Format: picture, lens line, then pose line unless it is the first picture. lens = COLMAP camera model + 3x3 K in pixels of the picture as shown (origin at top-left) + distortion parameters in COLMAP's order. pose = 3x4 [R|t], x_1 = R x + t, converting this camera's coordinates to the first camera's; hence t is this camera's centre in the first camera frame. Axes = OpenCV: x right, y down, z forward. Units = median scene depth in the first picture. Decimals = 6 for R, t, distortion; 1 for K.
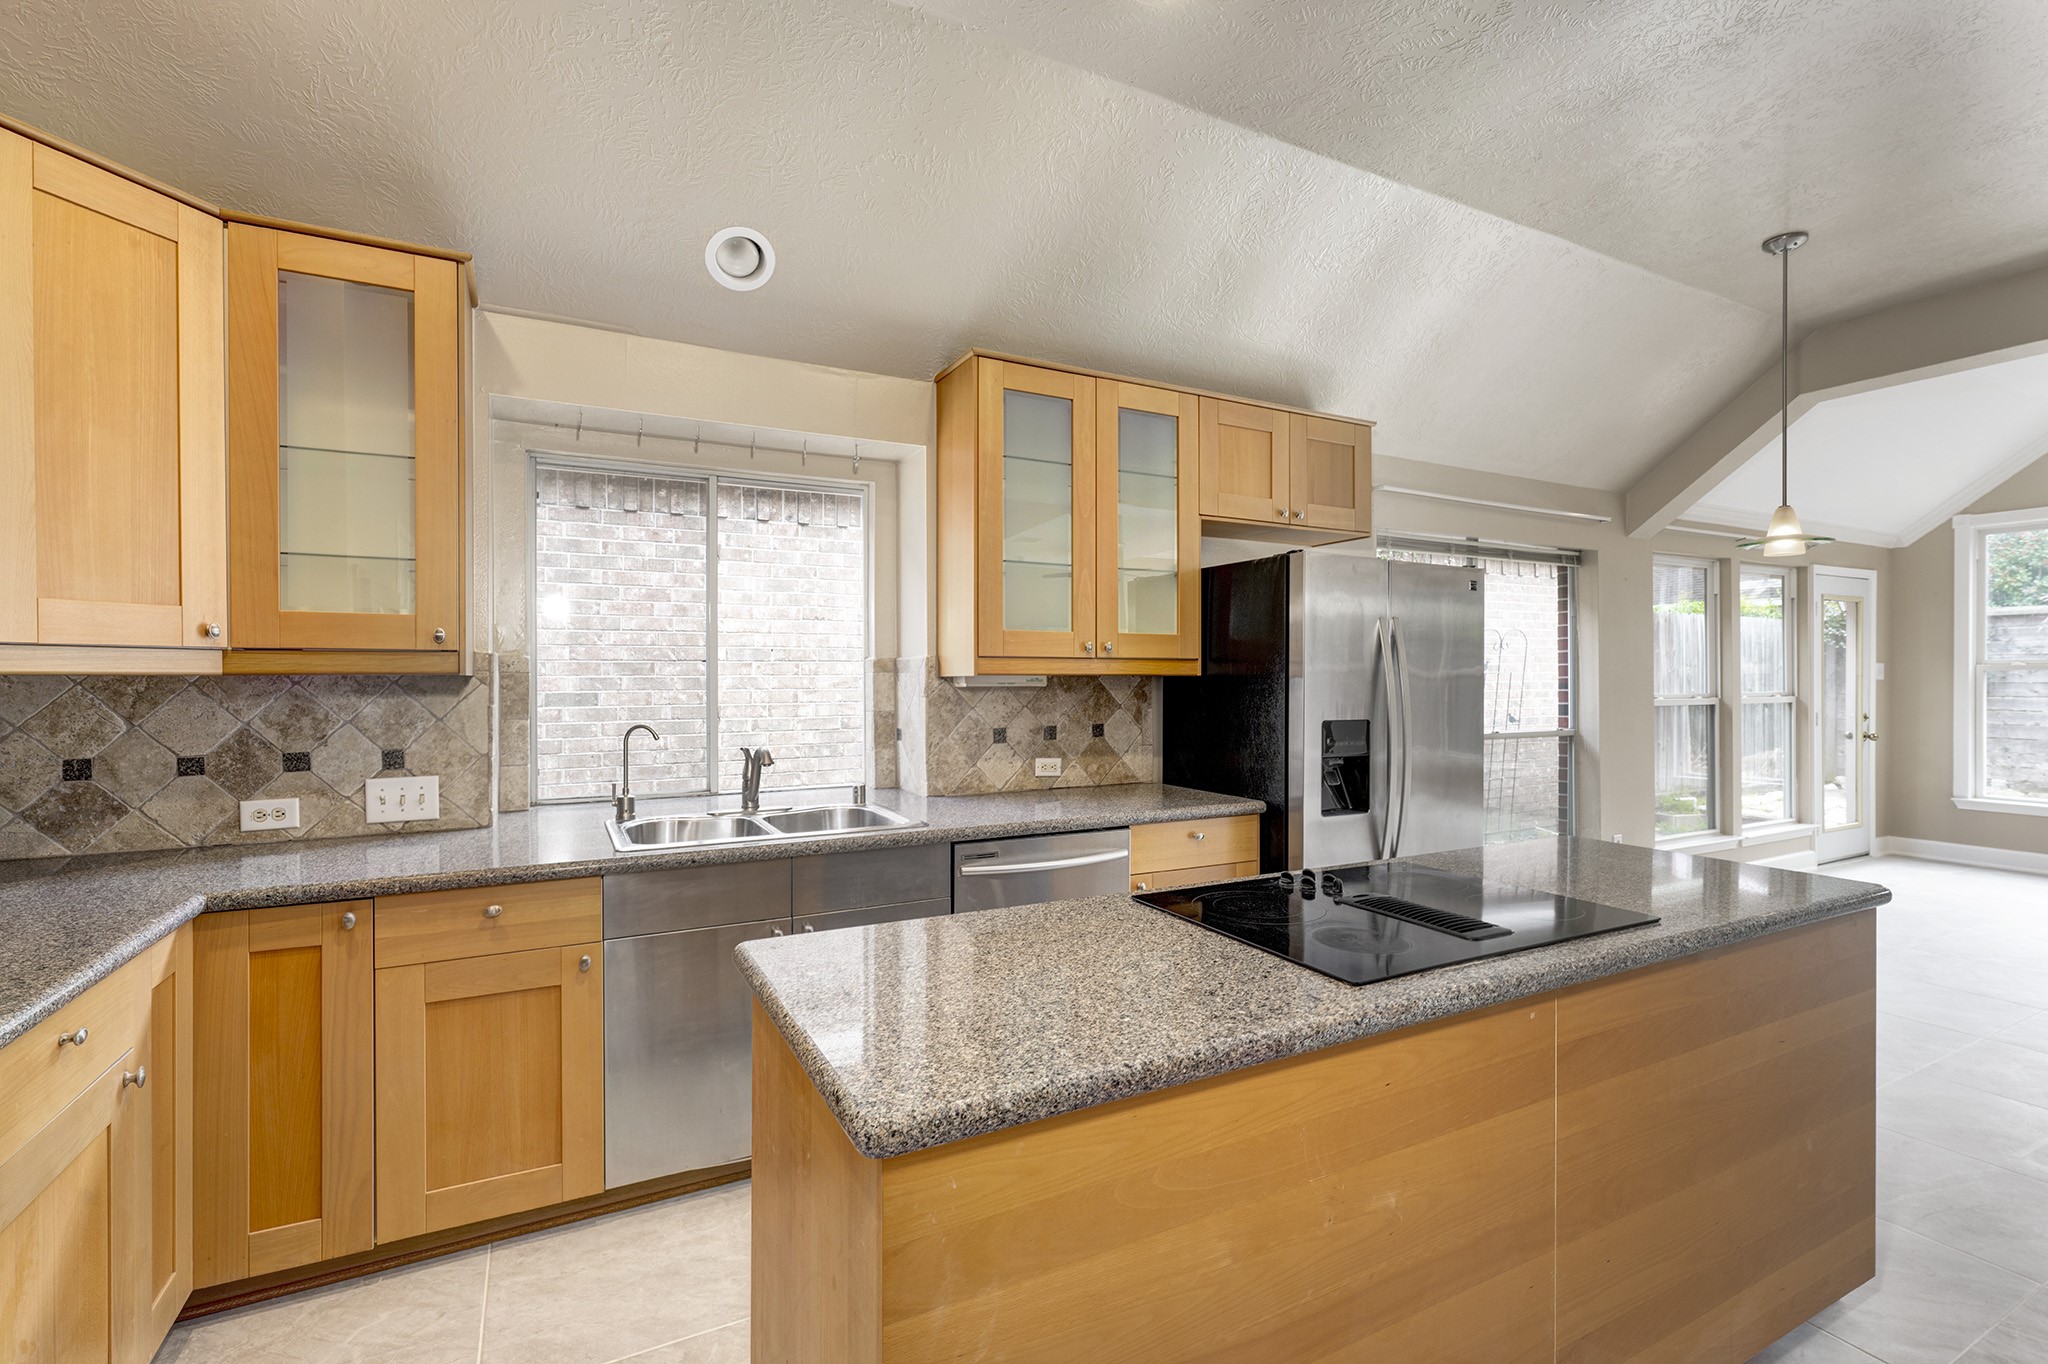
lens RADIAL K [[911.6, 0, 1024.0], [0, 911.6, 682.0], [0, 0, 1]] dist [0.001014, 0.000155]
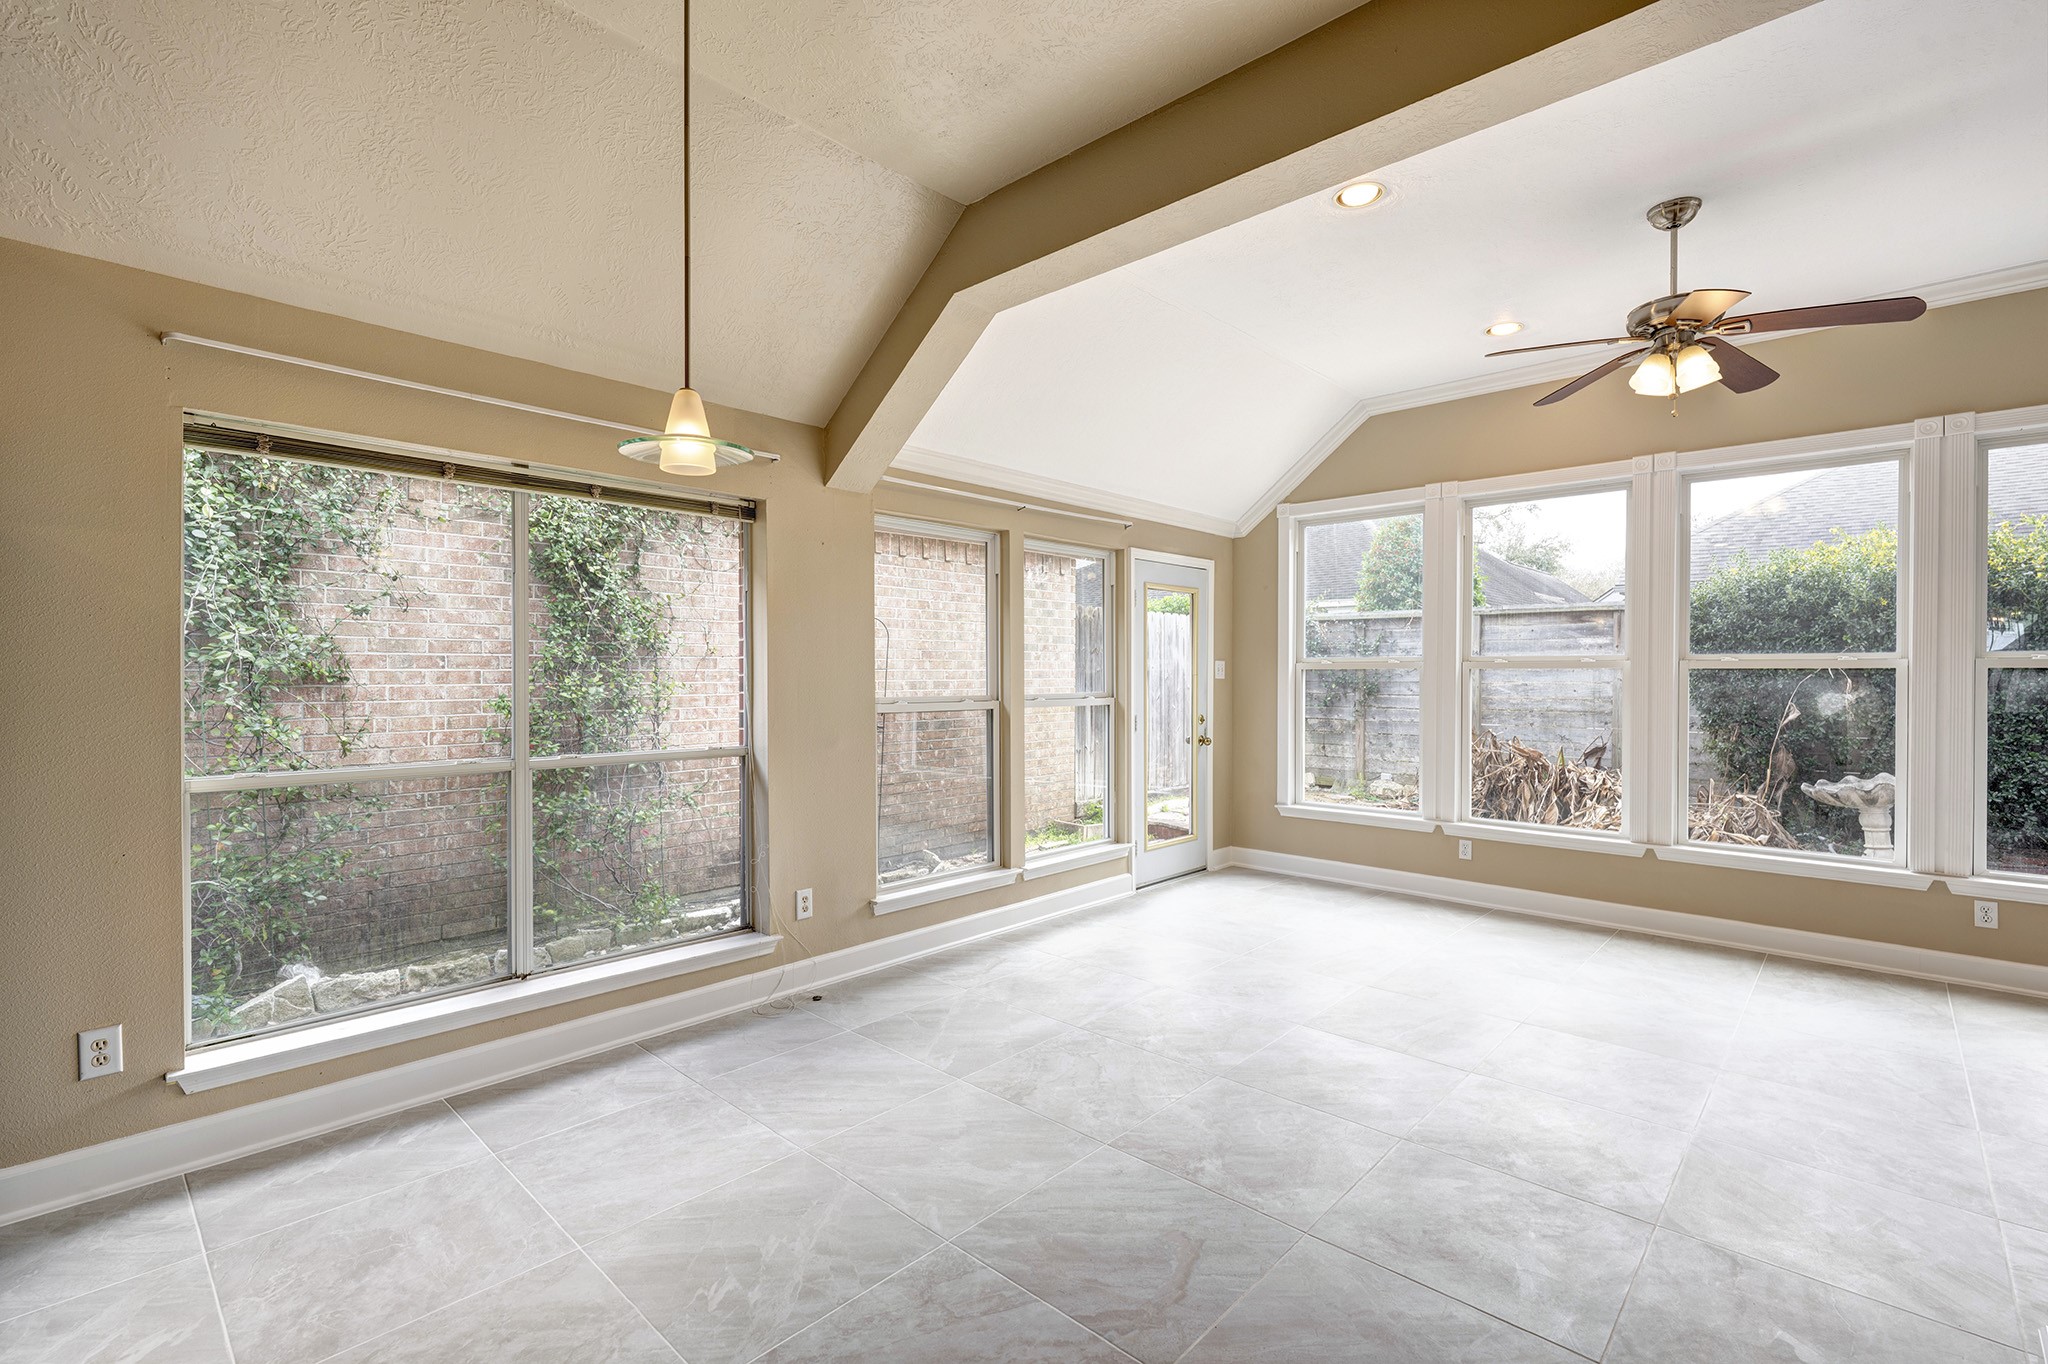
lens RADIAL K [[917.1, 0, 1024.0], [0, 917.1, 682.0], [0, 0, 1]] dist [-0.000136, 0.000060]
pose [[0.944000, 0.001299, 0.329942, 0.915119], [-0.002904, 0.999986, 0.004373, -0.006071], [-0.329932, -0.005087, 0.943991, 0.383894]]
